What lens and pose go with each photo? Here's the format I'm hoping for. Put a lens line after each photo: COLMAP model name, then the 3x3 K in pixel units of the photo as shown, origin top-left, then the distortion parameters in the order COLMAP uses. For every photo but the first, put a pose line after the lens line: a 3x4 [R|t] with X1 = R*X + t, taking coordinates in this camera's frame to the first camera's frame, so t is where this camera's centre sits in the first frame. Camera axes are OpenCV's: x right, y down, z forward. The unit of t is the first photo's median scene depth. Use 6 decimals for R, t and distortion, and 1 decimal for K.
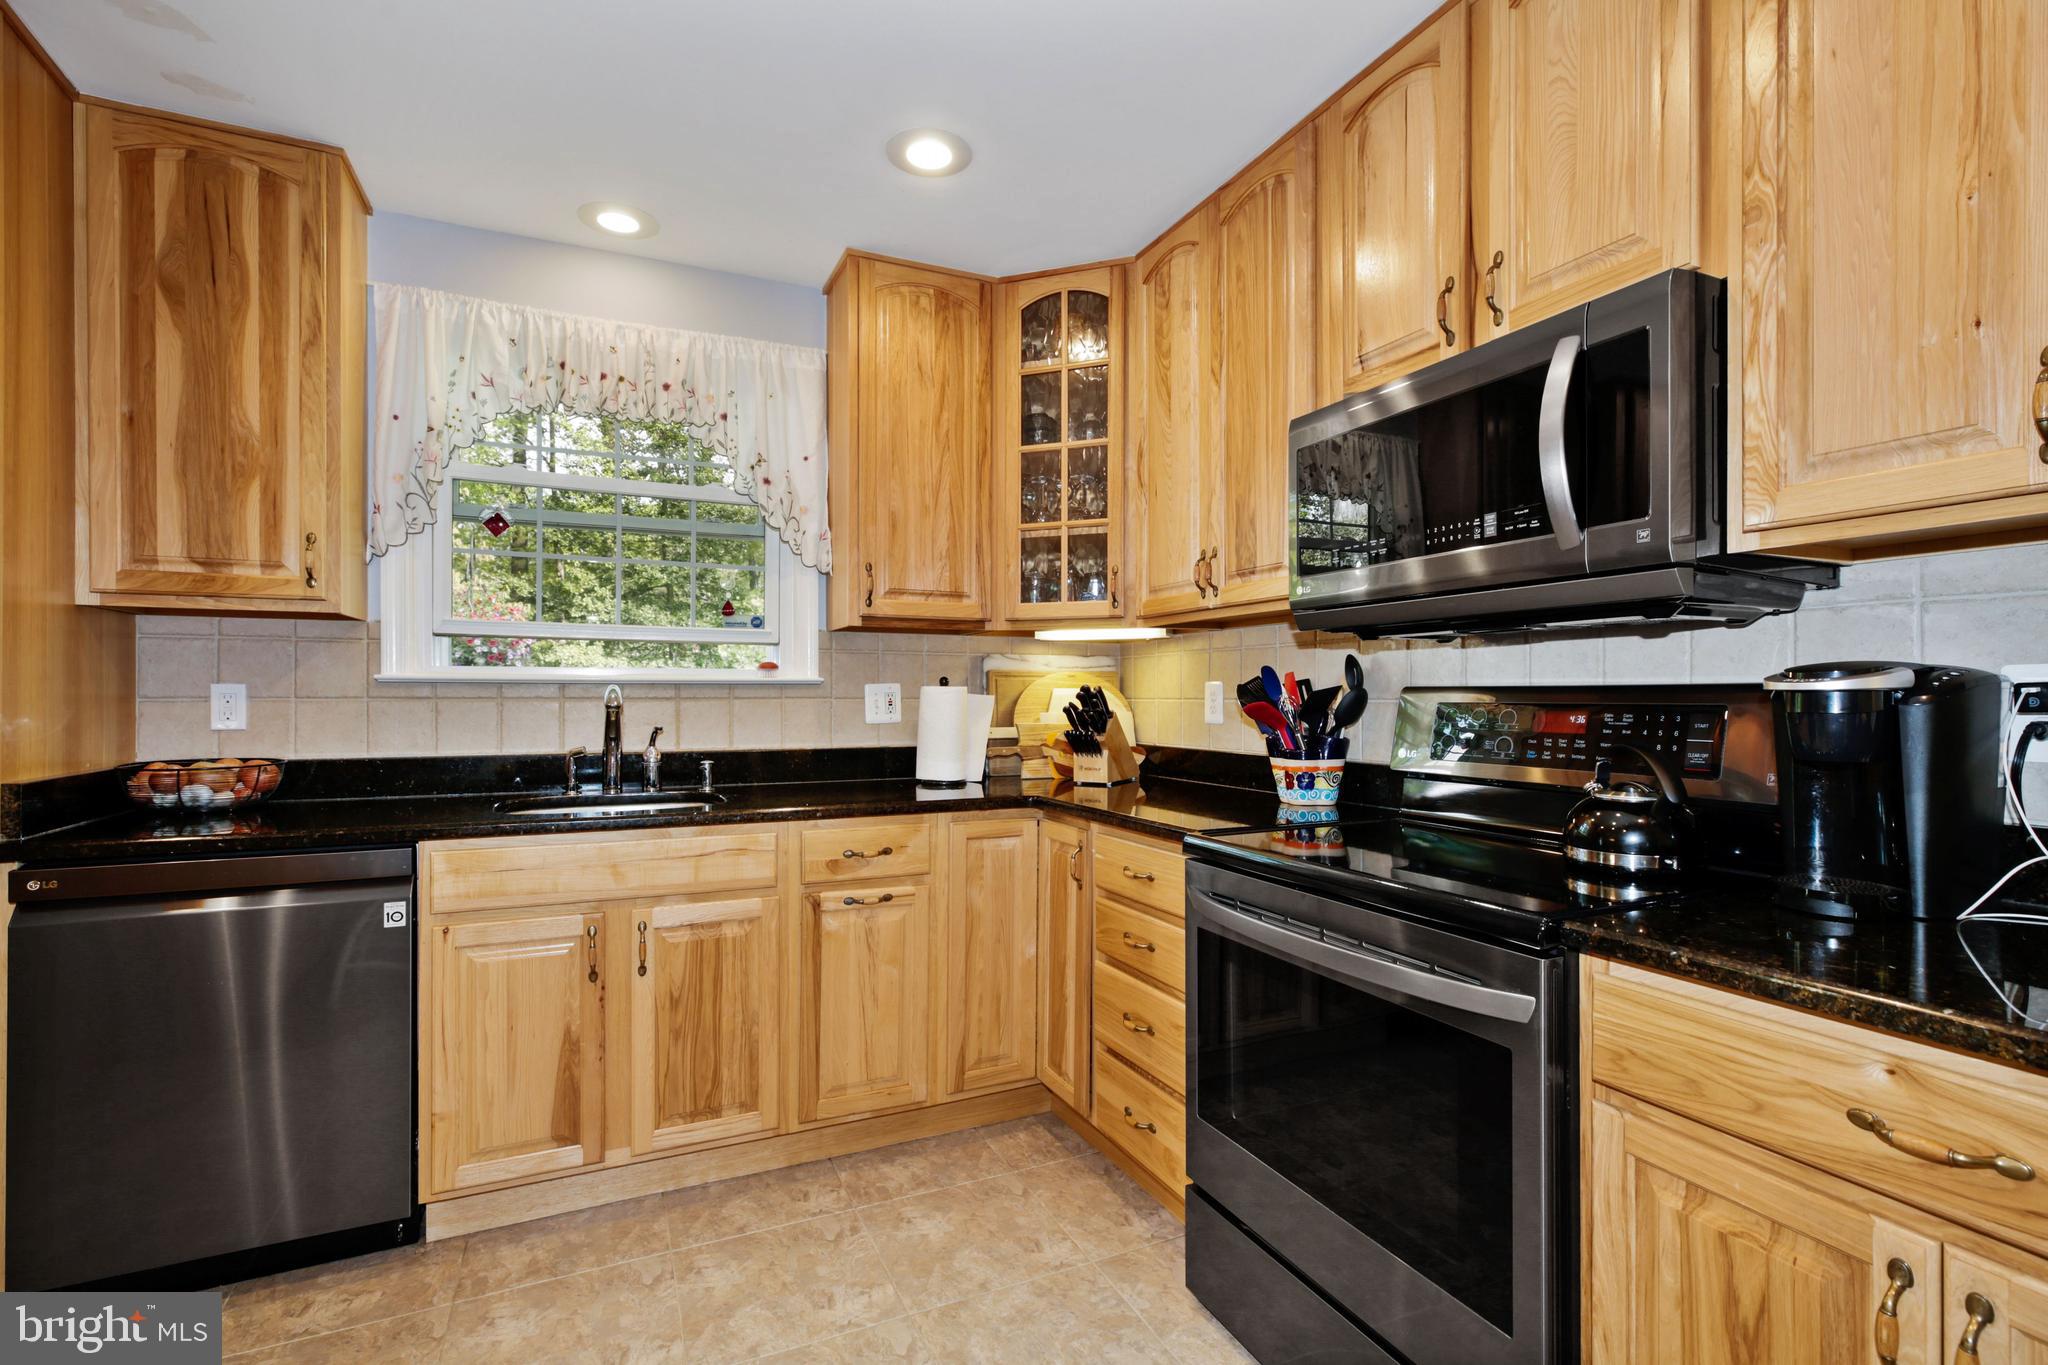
lens RADIAL K [[930.3, 0, 1023.1], [0, 930.3, 690.9], [0, 0, 1]] dist [0.000007, 0.000360]
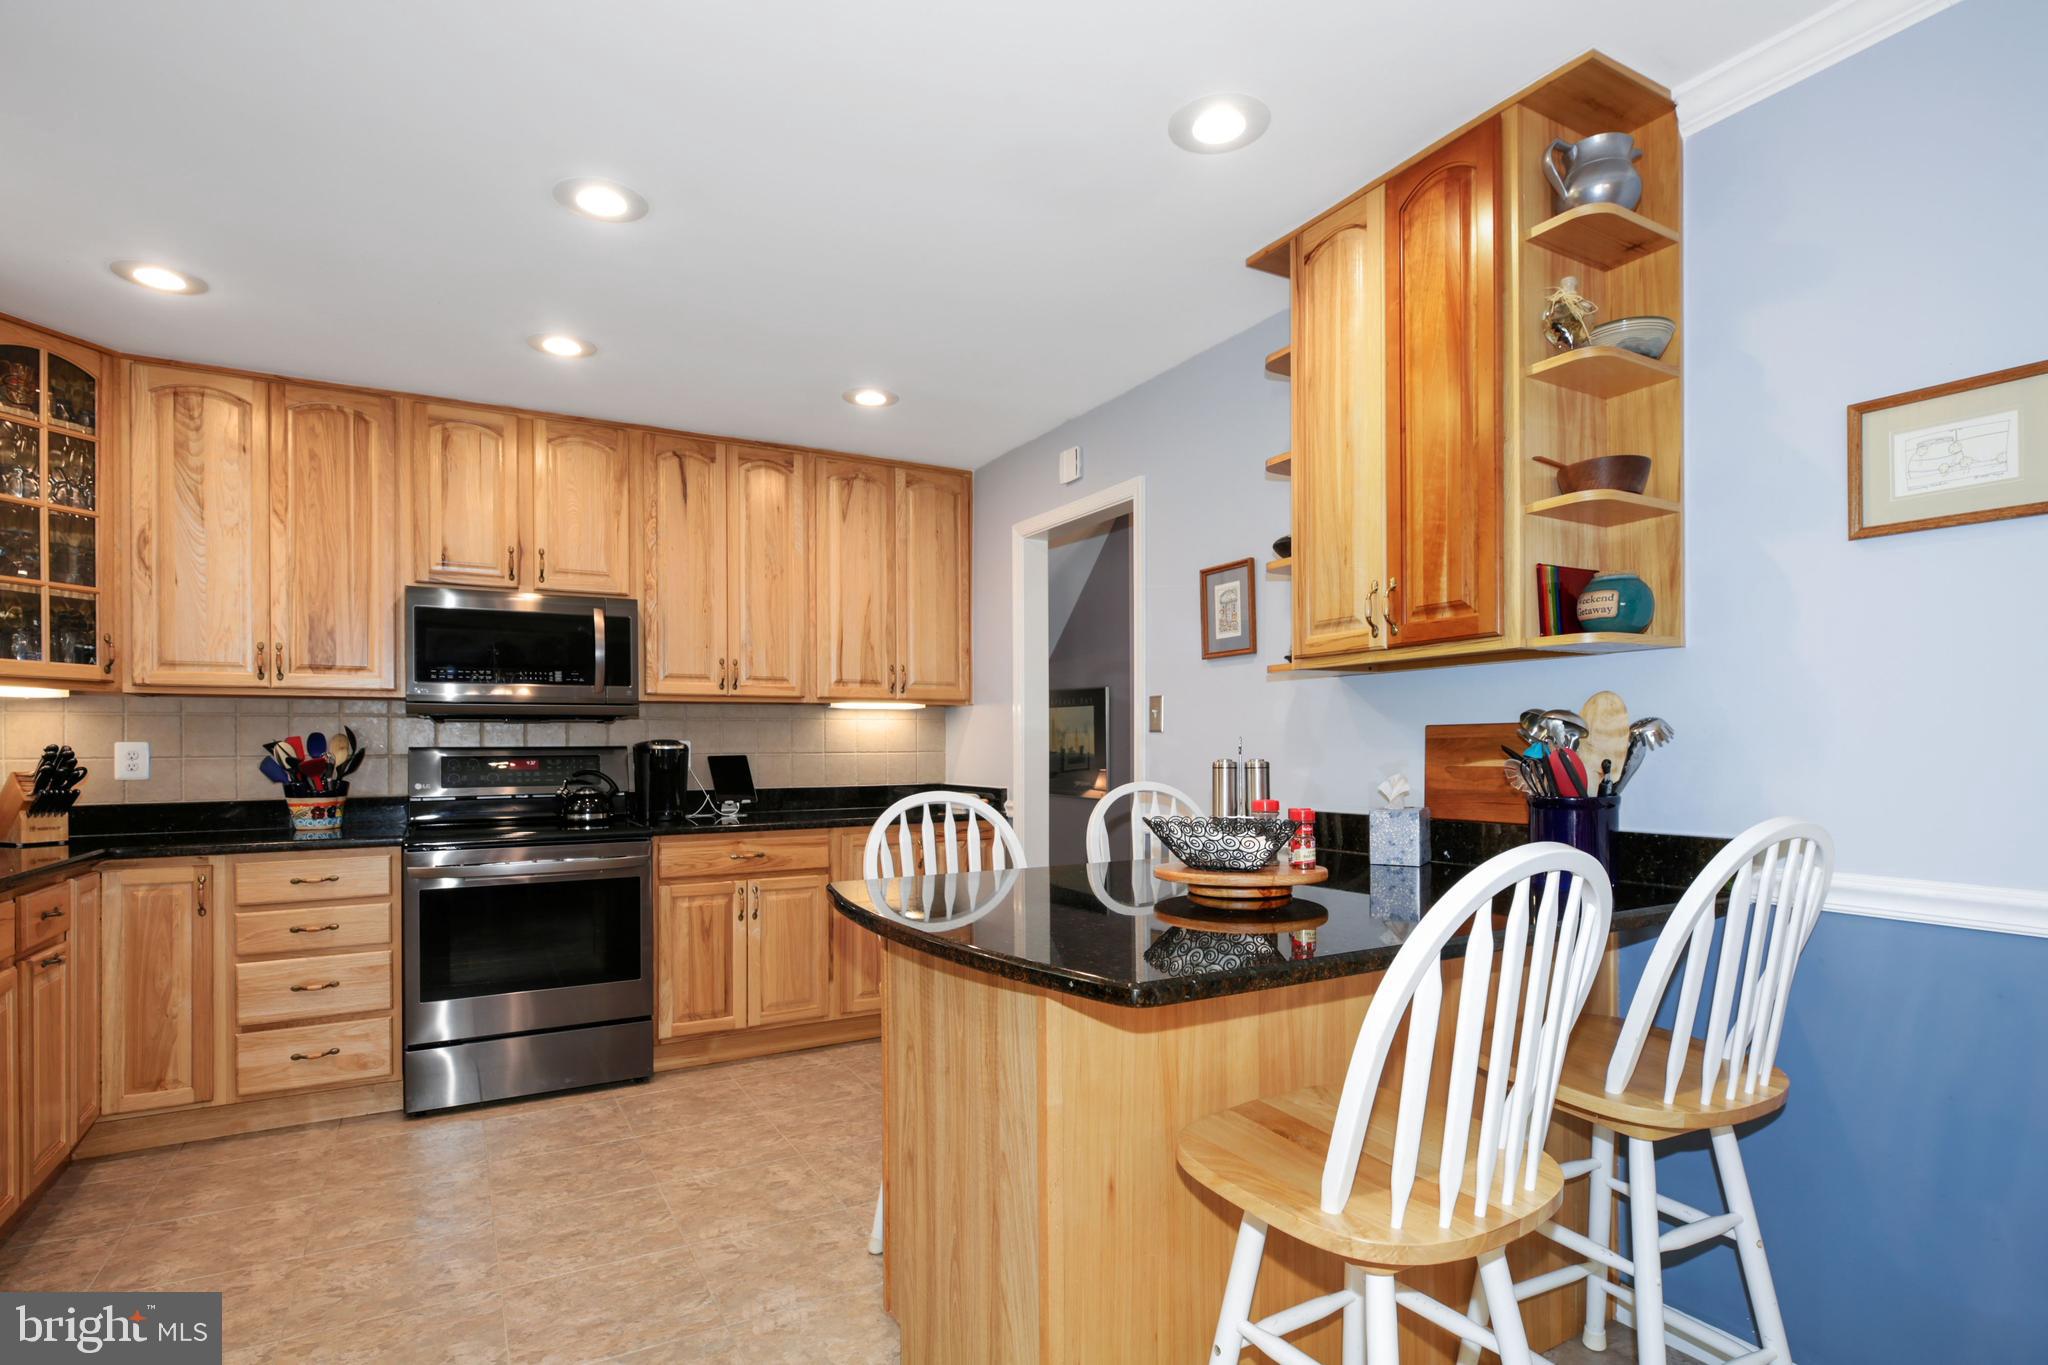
lens RADIAL K [[1031.5, 0, 1023.0], [0, 1031.5, 749.9], [0, 0, 1]] dist [-0.000088, -0.000056]
pose [[-0.090629, 0.003472, 0.995879, -1.486567], [0.006523, 0.999975, -0.002893, 0.012227], [-0.995863, 0.006234, -0.090649, 0.071132]]
